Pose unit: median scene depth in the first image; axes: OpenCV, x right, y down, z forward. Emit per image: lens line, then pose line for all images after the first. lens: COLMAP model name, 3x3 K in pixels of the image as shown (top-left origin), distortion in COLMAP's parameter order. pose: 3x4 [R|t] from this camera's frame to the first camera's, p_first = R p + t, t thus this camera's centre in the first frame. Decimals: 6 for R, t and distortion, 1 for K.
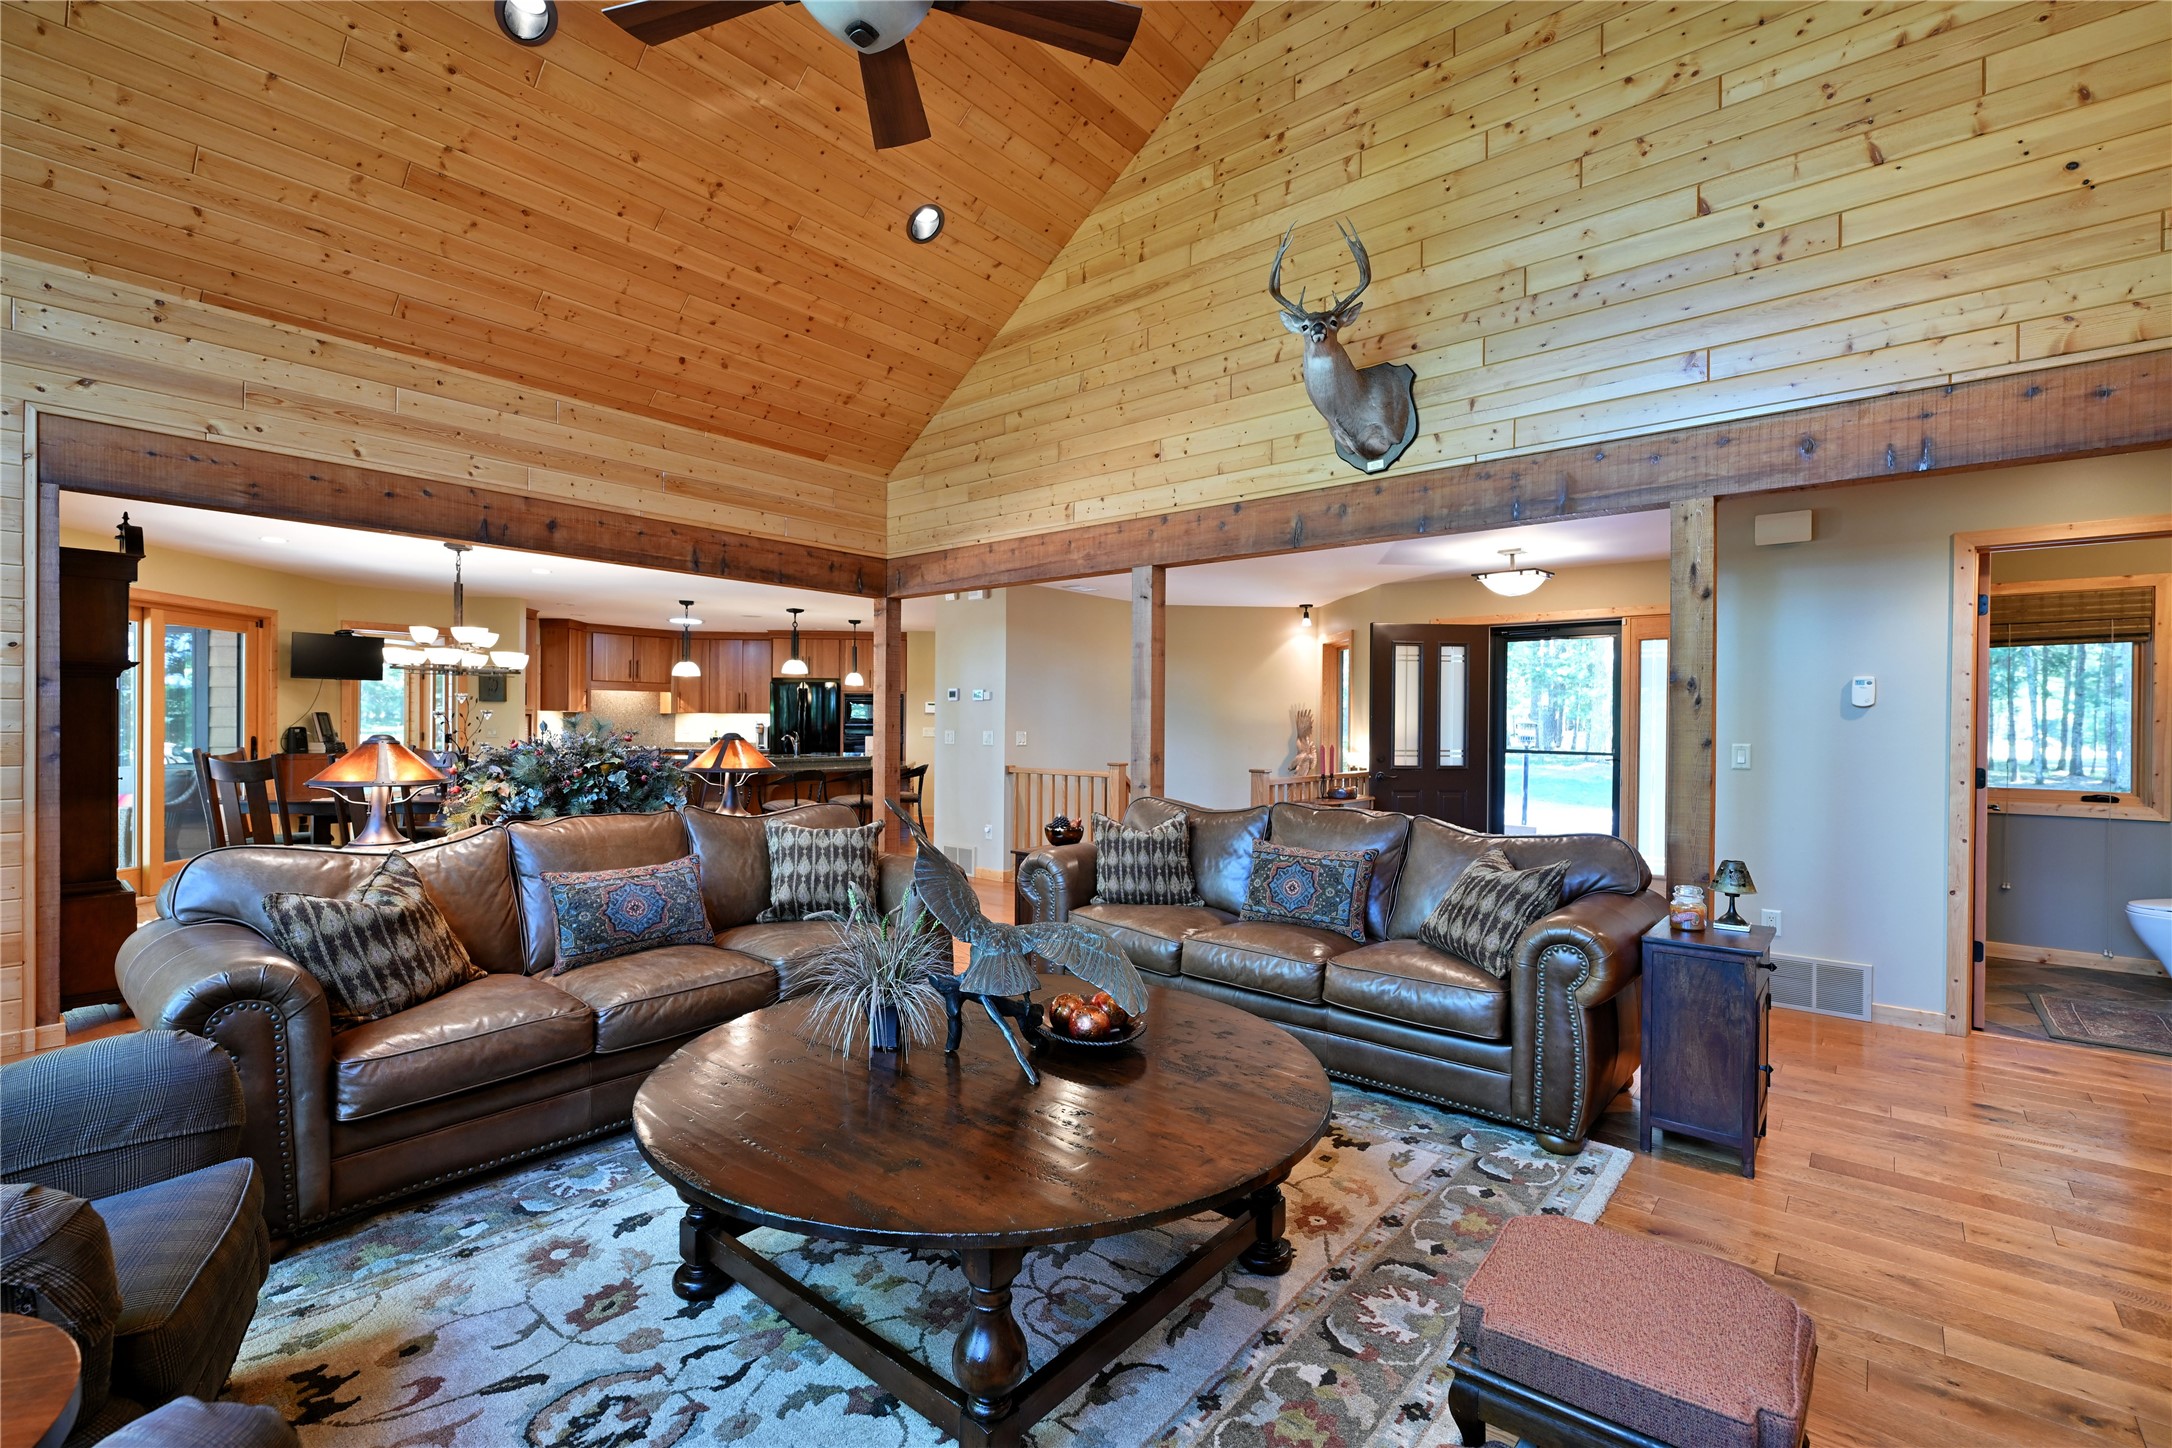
lens RADIAL K [[955.3, 0, 1083.3], [0, 955.3, 721.2], [0, 0, 1]] dist [0.004811, -0.000770]
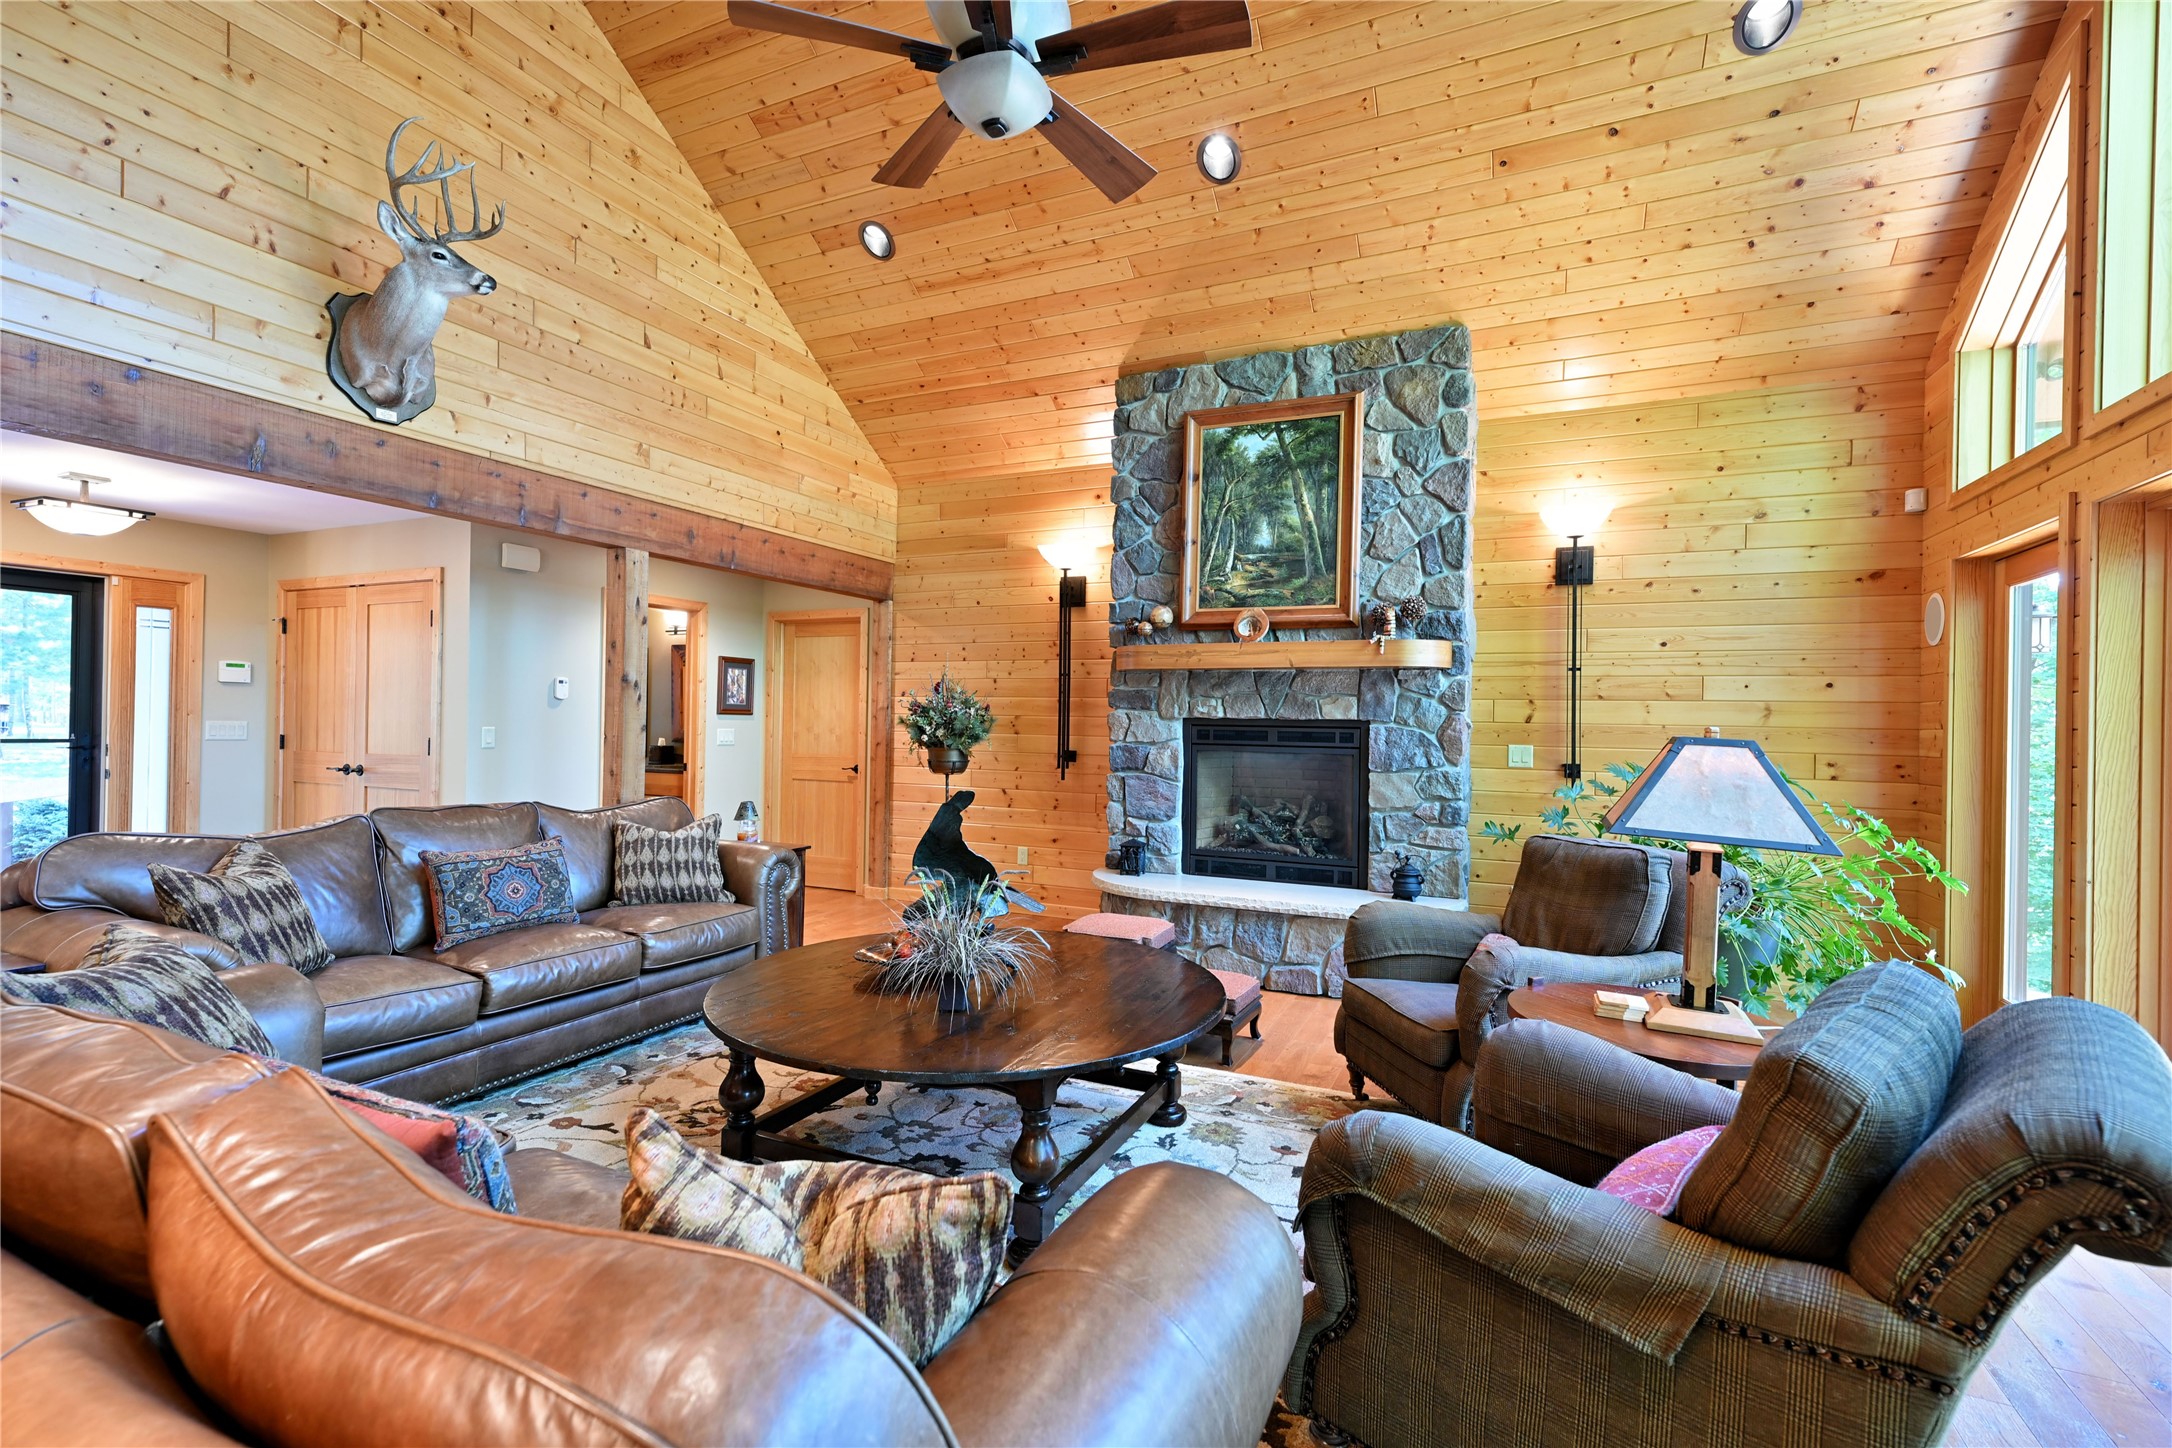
lens RADIAL K [[955.3, 0, 1072.5], [0, 955.3, 724.3], [0, 0, 1]] dist [0.004811, -0.000770]
pose [[-0.248706, -0.012480, 0.968499, -0.606584], [-0.019377, 0.999781, 0.007907, -0.004052], [-0.968385, -0.016800, -0.248893, 0.525855]]
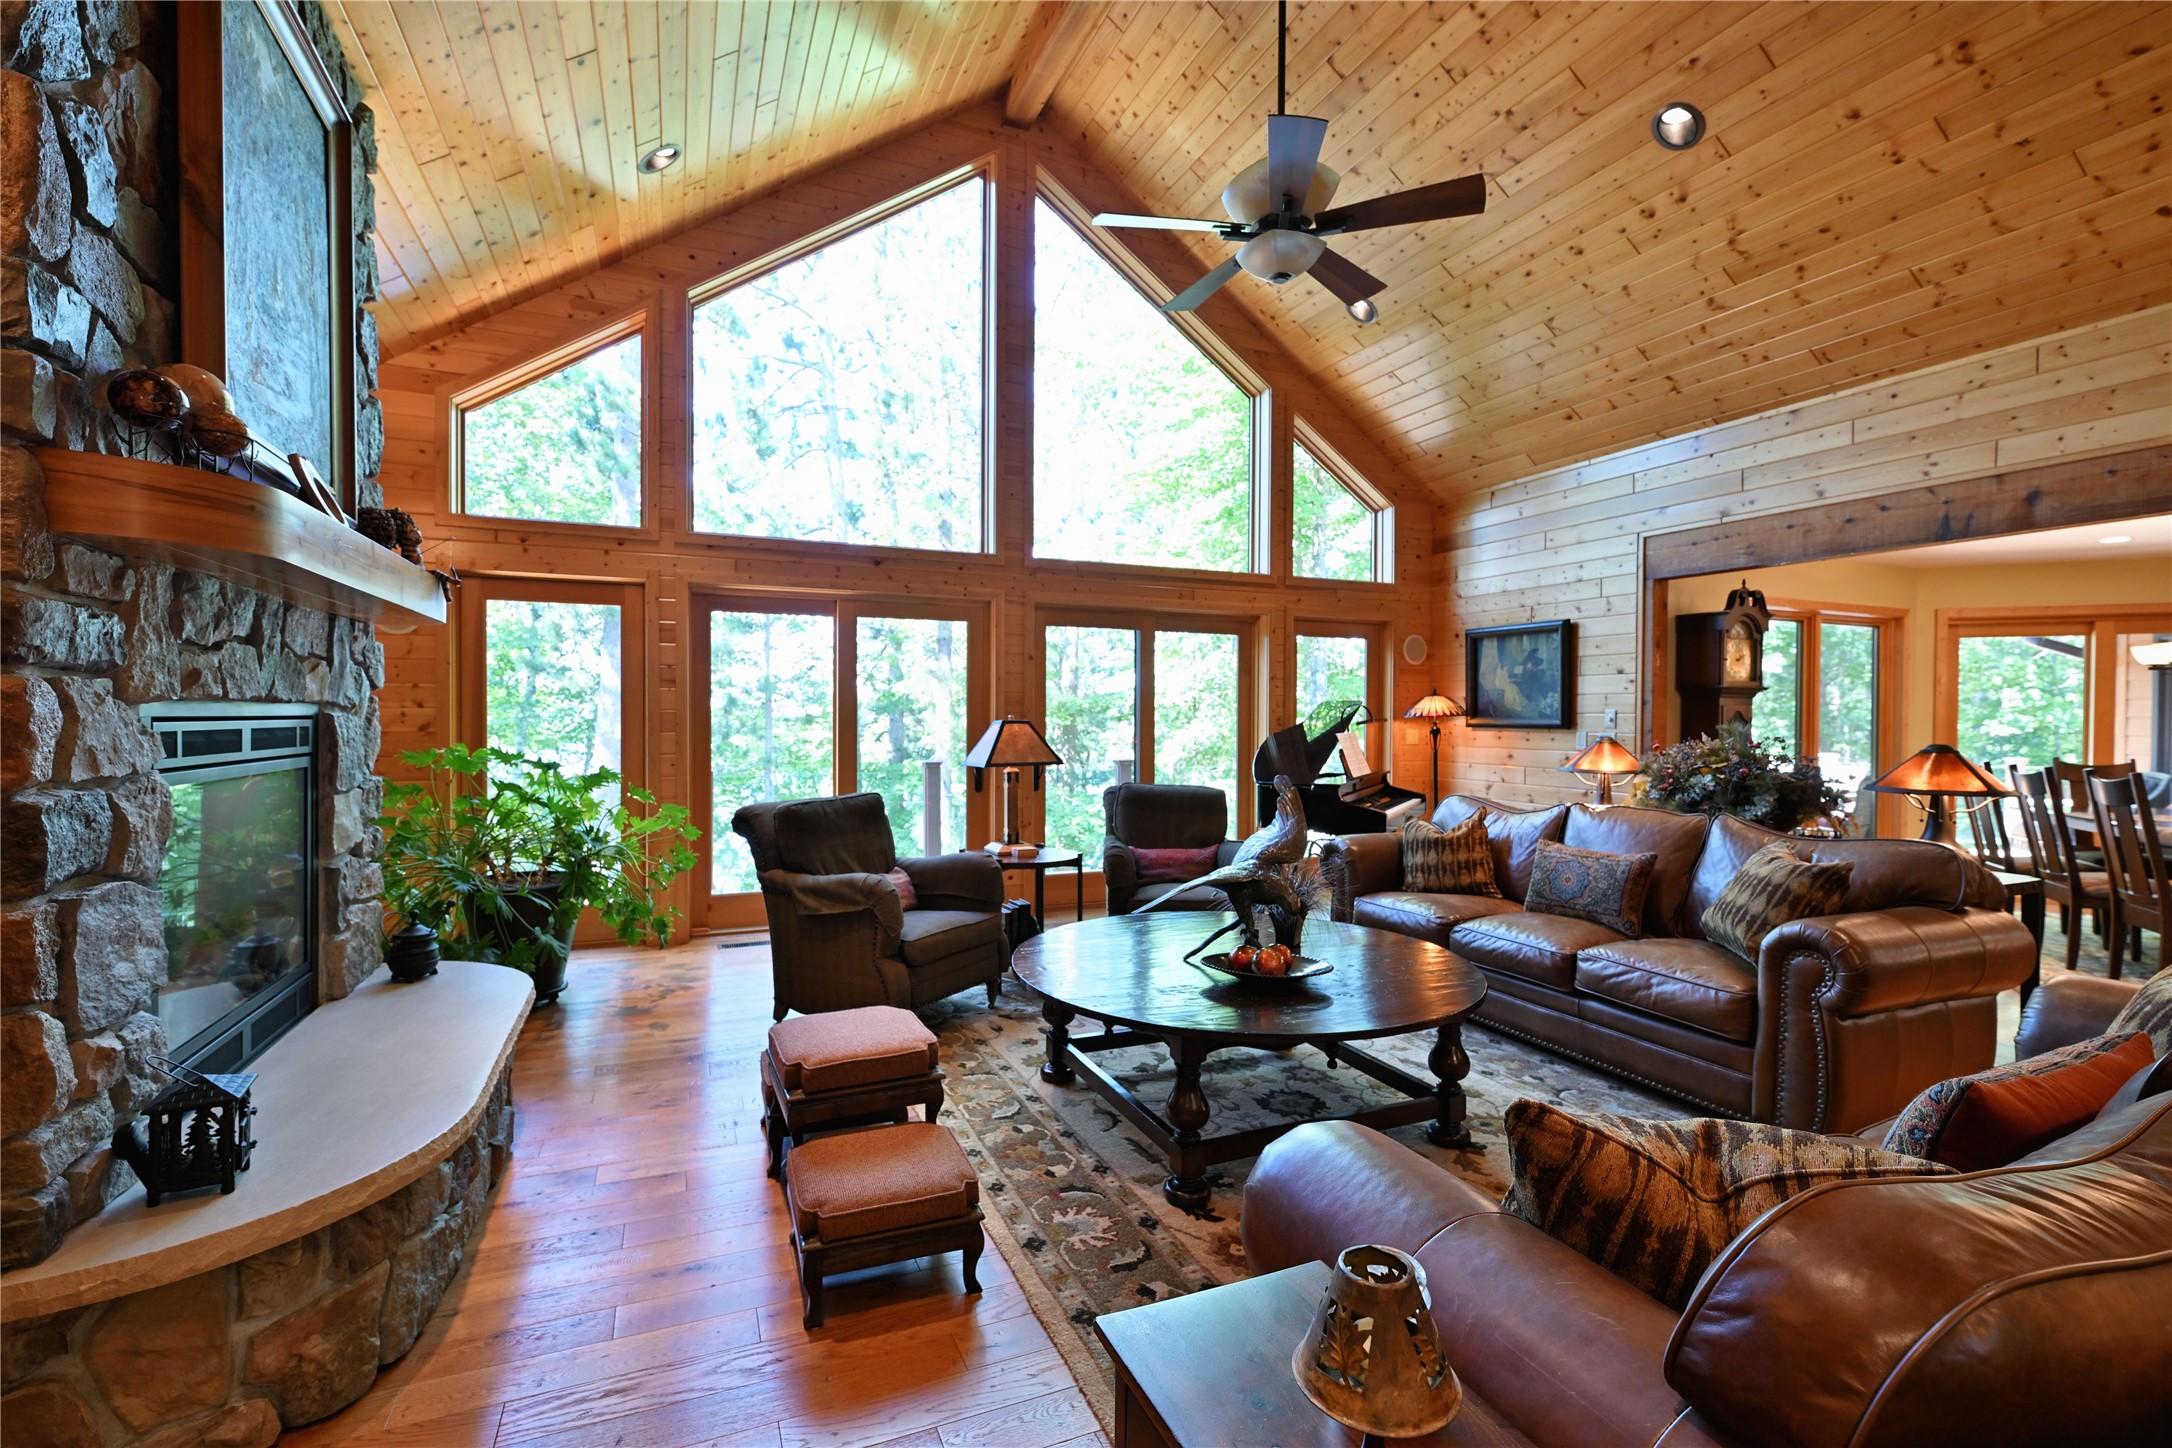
lens RADIAL K [[955.3, 0, 1074.8], [0, 955.3, 722.3], [0, 0, 1]] dist [0.004811, -0.000770]
pose [[-0.454129, -0.001357, -0.890935, 0.571920], [-0.009056, 0.999954, 0.003094, -0.002256], [0.890890, 0.009473, -0.454121, 0.628001]]
